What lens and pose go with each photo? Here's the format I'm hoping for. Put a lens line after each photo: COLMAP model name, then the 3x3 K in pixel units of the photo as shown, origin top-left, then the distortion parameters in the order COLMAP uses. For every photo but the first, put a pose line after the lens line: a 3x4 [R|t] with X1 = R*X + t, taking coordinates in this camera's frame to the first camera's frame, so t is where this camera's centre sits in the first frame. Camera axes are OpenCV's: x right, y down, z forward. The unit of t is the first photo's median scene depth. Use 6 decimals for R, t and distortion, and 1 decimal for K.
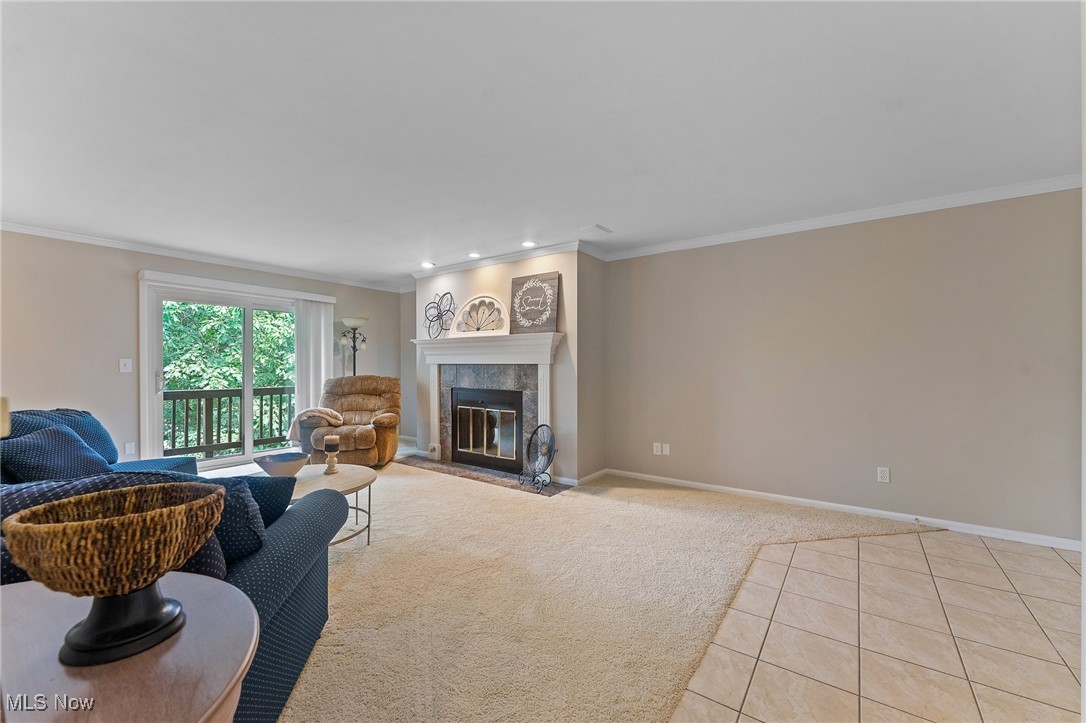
lens RADIAL K [[434.9, 0, 544.8], [0, 434.9, 363.4], [0, 0, 1]] dist [0.001941, 0.000127]
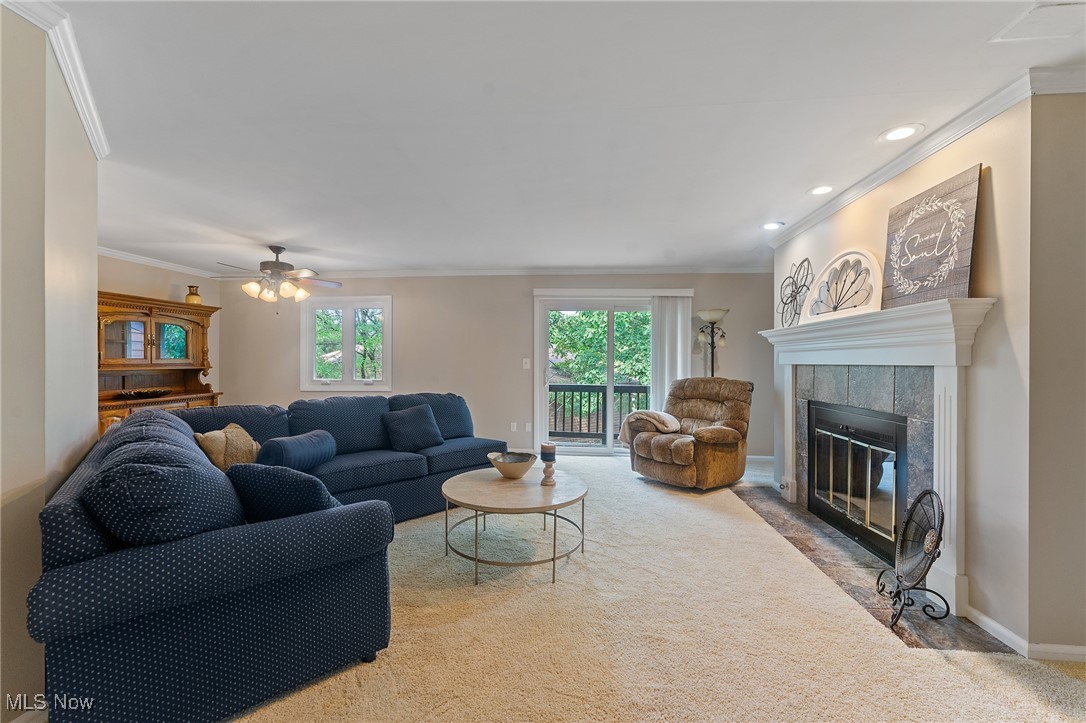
lens RADIAL K [[441.0, 0, 542.0], [0, 441.0, 363.2], [0, 0, 1]] dist [0.000904, -0.000015]
pose [[0.501443, 0.005268, -0.865175, 0.182179], [-0.004124, 0.999985, 0.003698, -0.001622], [0.865181, 0.001713, 0.501457, 0.332437]]
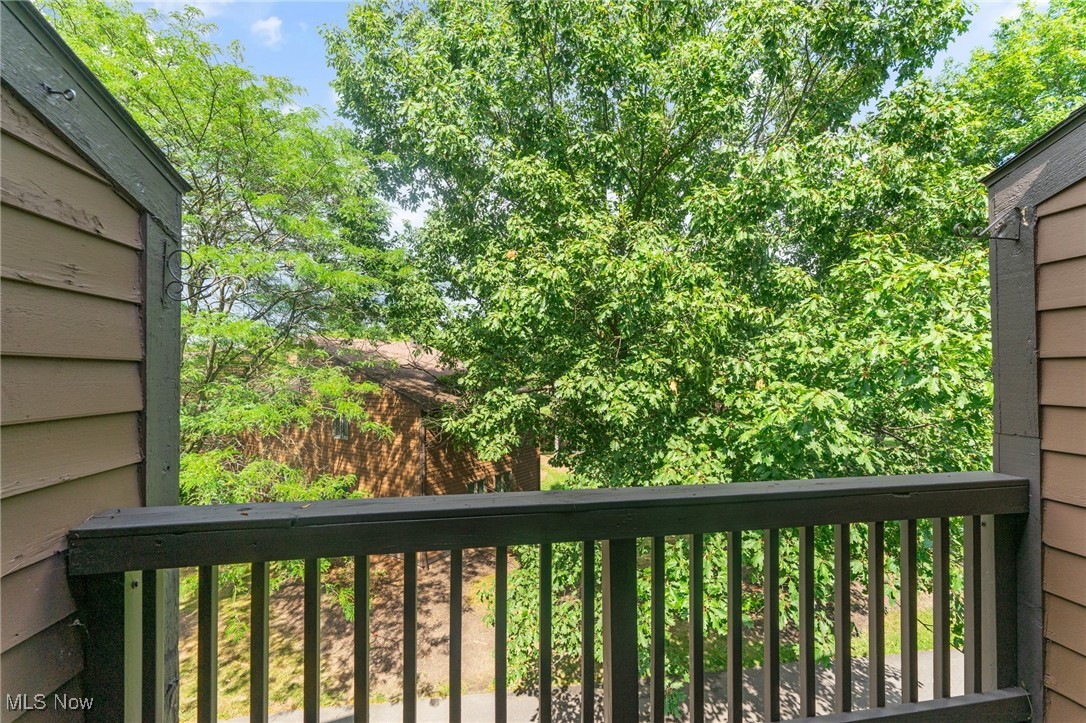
lens RADIAL K [[434.9, 0, 544.8], [0, 434.9, 363.4], [0, 0, 1]] dist [0.001941, 0.000127]
pose [[0.698875, -0.020135, -0.714960, -0.775803], [0.006747, 0.999745, -0.021560, -0.006233], [0.715212, 0.010244, 0.698832, 0.992181]]
